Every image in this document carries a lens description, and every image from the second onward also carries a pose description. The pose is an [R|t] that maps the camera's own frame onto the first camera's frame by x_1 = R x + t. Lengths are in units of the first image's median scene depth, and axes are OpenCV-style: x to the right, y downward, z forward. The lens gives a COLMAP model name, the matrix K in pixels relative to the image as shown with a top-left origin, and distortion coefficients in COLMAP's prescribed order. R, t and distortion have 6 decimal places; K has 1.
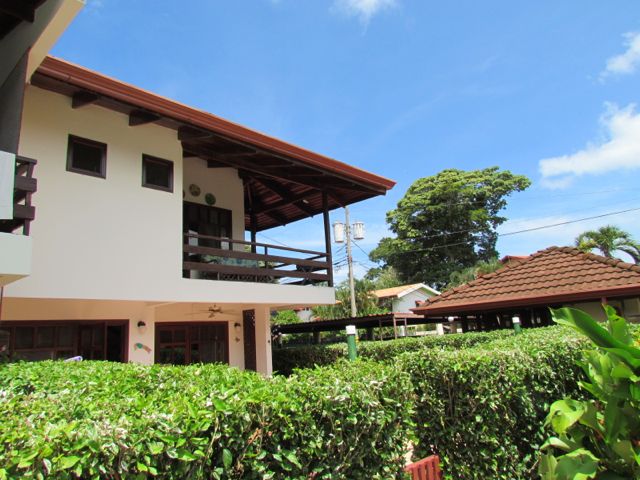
lens RADIAL K [[461.2, 0, 320.0], [0, 461.2, 240.0], [0, 0, 1]] dist [-0.018633, 0.000962]
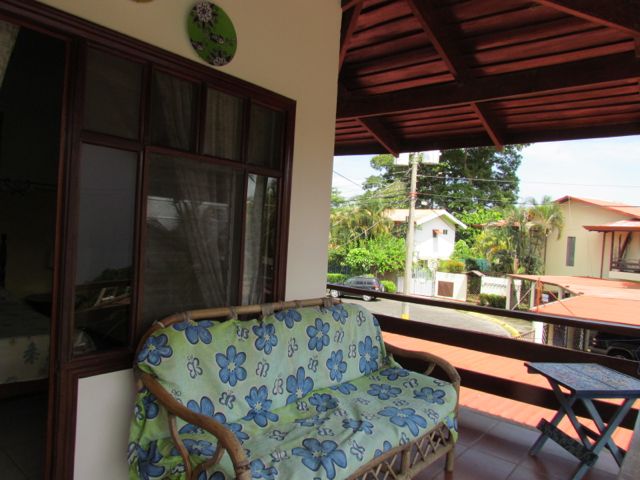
lens RADIAL K [[461.2, 0, 320.0], [0, 461.2, 240.0], [0, 0, 1]] dist [-0.018633, 0.000962]
pose [[0.991263, 0.119395, 0.056066, -0.028714], [-0.129027, 0.965974, 0.224157, -0.007724], [-0.027395, -0.229433, 0.972939, 0.117416]]
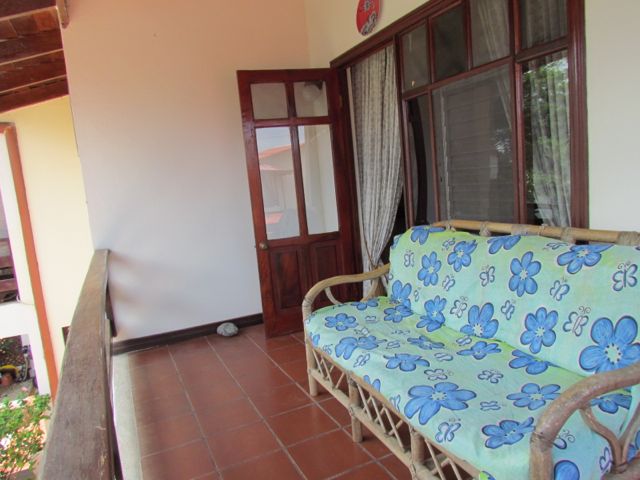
lens RADIAL K [[461.2, 0, 320.0], [0, 461.2, 240.0], [0, 0, 1]] dist [-0.018633, 0.000962]
pose [[-0.378582, 0.220124, -0.899011, -0.002163], [0.313514, 0.944387, 0.099210, -0.000947], [0.870853, -0.244293, -0.426539, 0.149050]]
